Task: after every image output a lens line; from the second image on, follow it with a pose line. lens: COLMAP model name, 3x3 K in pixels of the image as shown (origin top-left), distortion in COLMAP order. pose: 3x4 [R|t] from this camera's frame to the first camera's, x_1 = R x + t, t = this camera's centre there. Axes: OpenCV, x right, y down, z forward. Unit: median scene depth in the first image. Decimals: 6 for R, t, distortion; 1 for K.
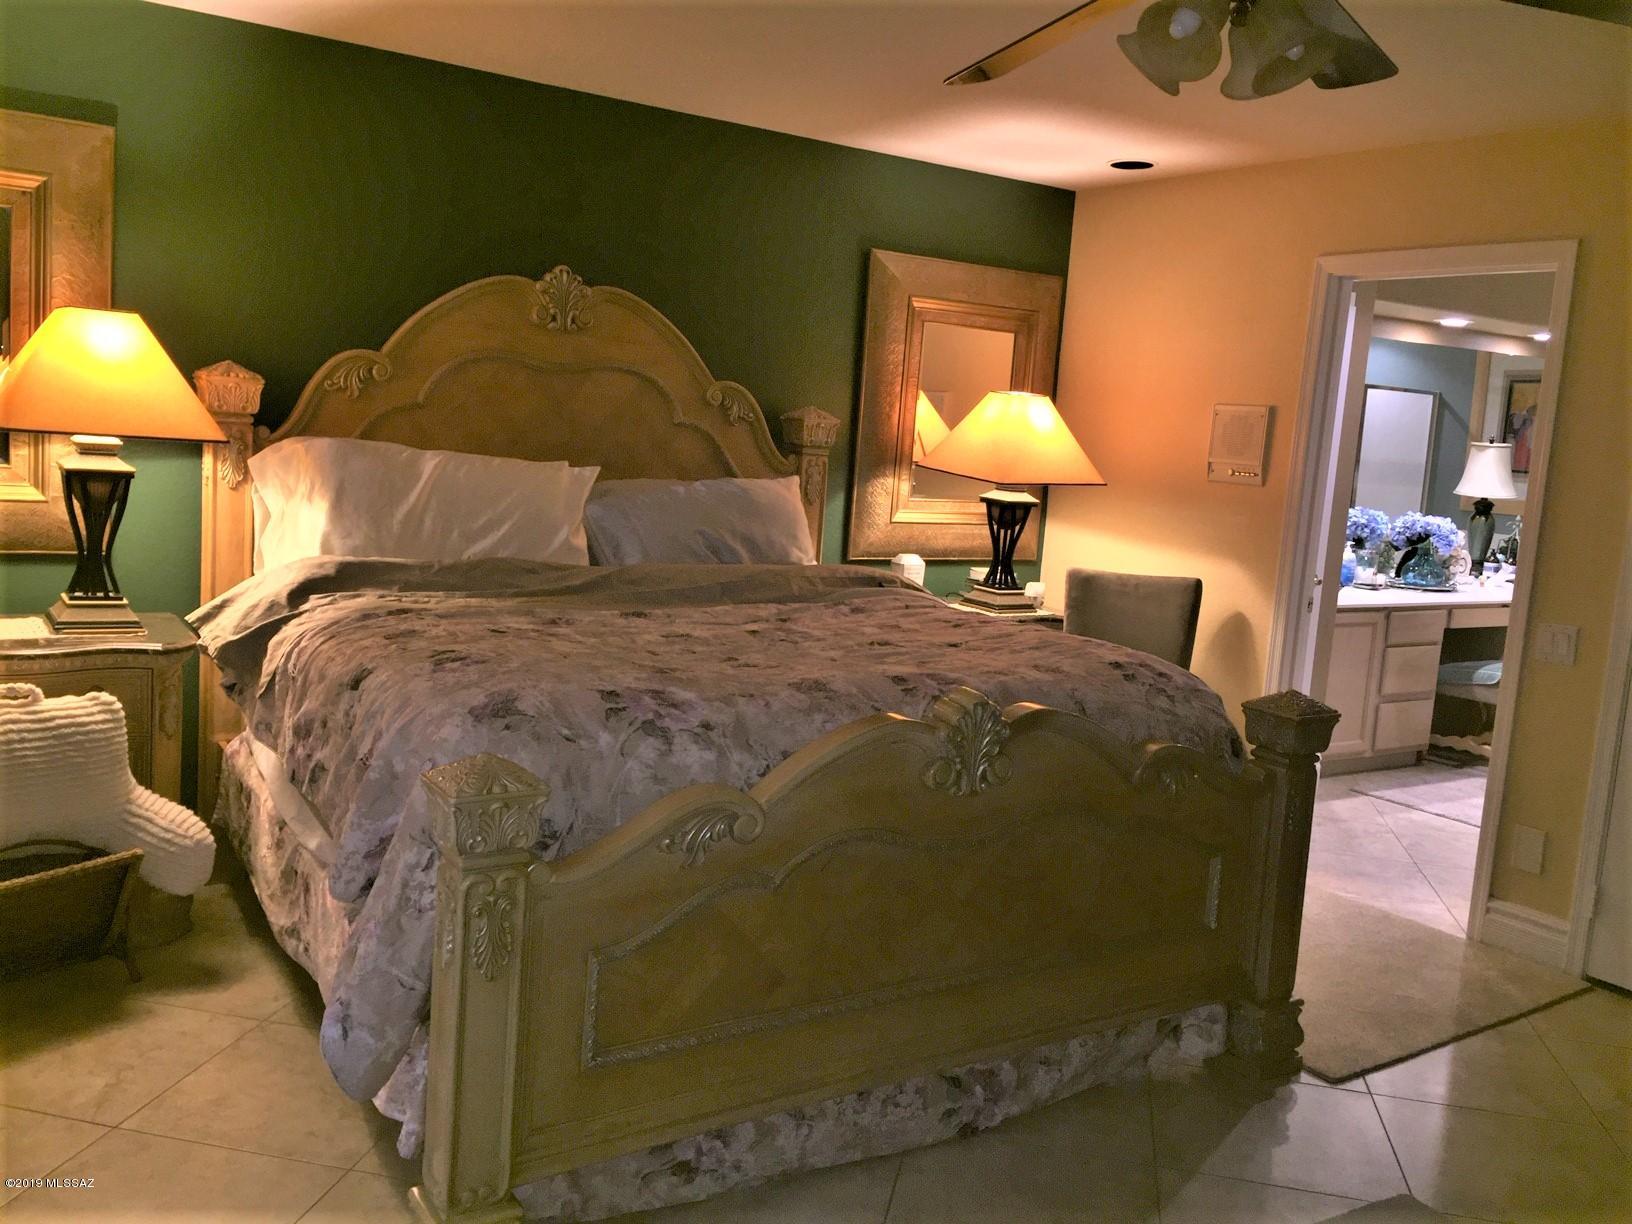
lens RADIAL K [[1394.2, 0, 818.2], [0, 1394.2, 600.5], [0, 0, 1]] dist [0.082992, -0.101963]
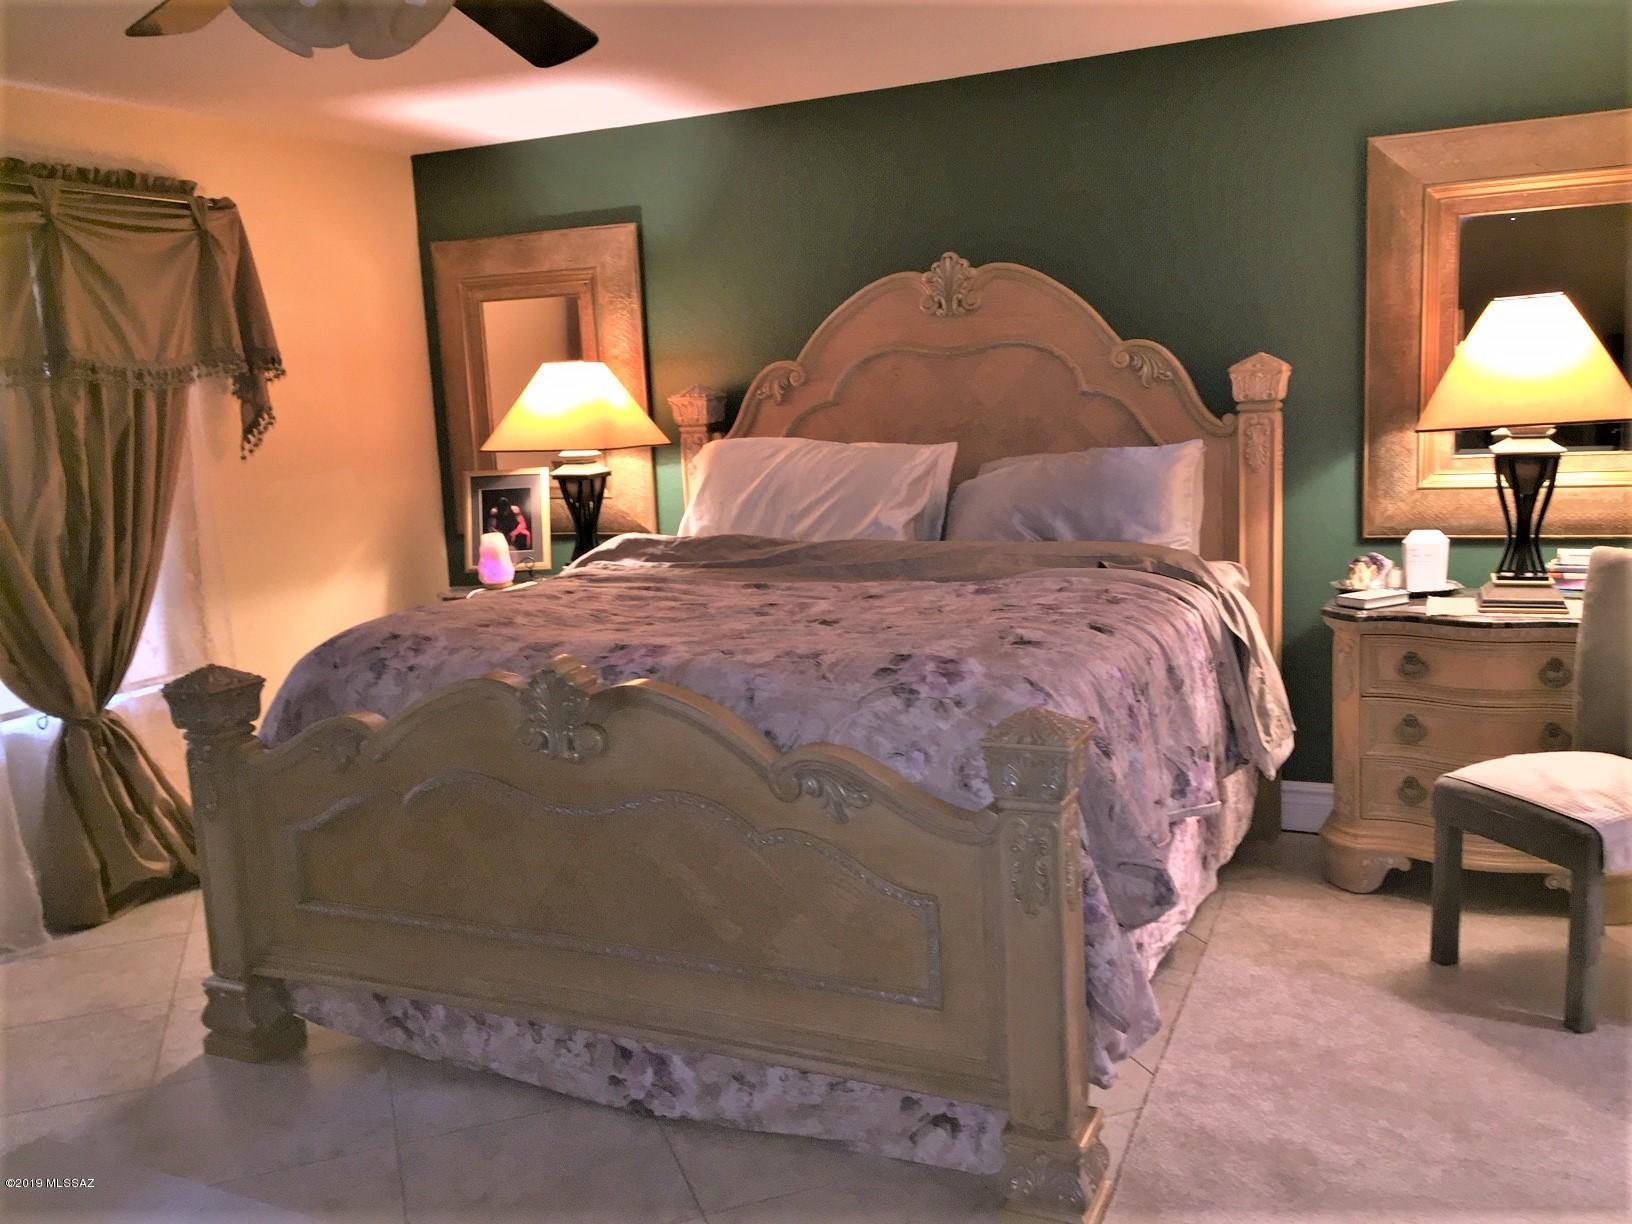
lens RADIAL K [[1394.2, 0, 825.8], [0, 1394.2, 606.1], [0, 0, 1]] dist [0.082992, -0.101963]
pose [[0.510458, 0.042013, -0.858876, 0.680386], [-0.027477, 0.999093, 0.032542, -0.009757], [0.859464, 0.006988, 0.511149, 0.403590]]
